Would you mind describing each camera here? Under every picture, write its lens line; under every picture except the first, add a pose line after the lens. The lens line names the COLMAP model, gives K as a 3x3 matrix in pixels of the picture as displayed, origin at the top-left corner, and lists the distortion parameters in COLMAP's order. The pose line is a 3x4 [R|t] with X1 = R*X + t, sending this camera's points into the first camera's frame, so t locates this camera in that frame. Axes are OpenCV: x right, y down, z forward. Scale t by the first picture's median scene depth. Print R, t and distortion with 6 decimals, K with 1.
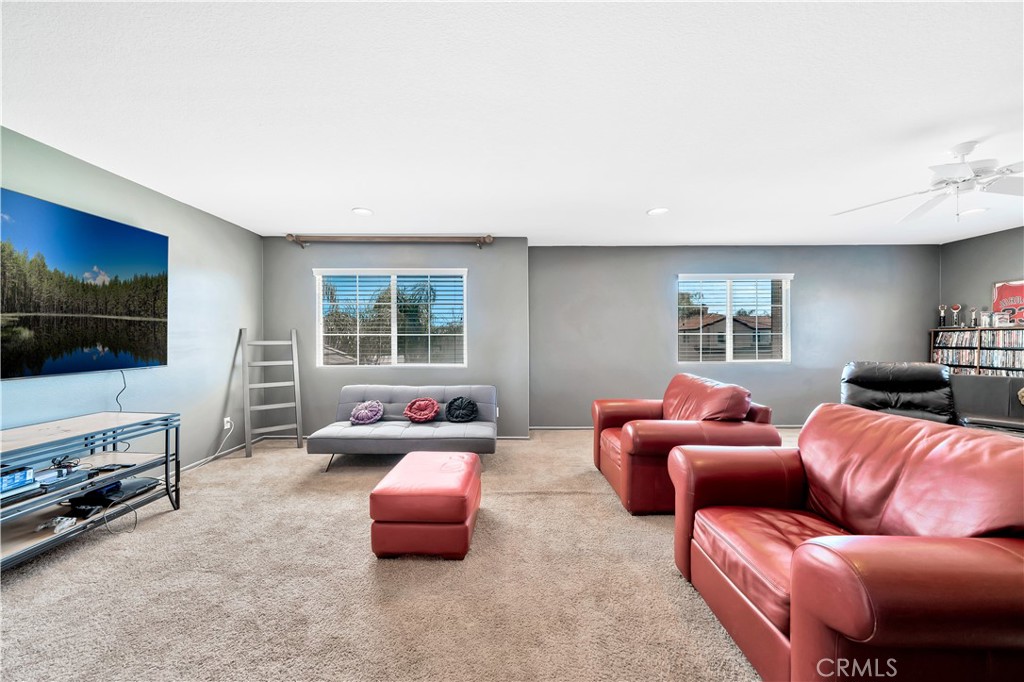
lens RADIAL K [[352.4, 0, 507.1], [0, 352.4, 342.9], [0, 0, 1]] dist [-0.014021, 0.002744]
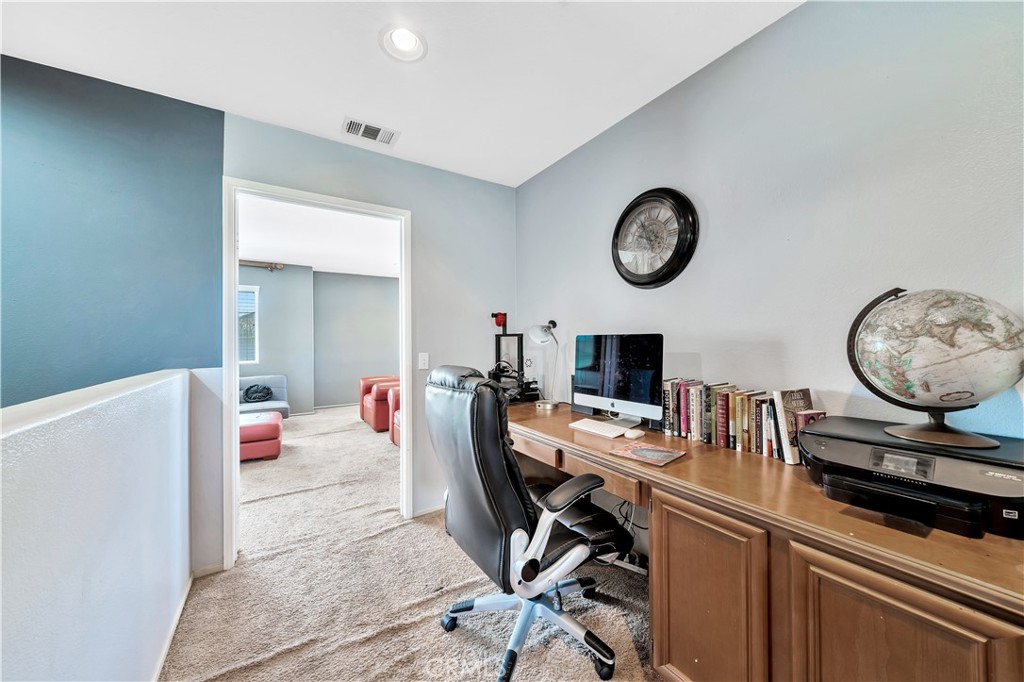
lens RADIAL K [[352.4, 0, 507.1], [0, 352.4, 342.9], [0, 0, 1]] dist [-0.014021, 0.002744]
pose [[0.838237, -0.003482, 0.545295, -0.061704], [0.006892, 0.999967, -0.004209, 0.009154], [-0.545262, 0.007287, 0.838234, -0.674356]]
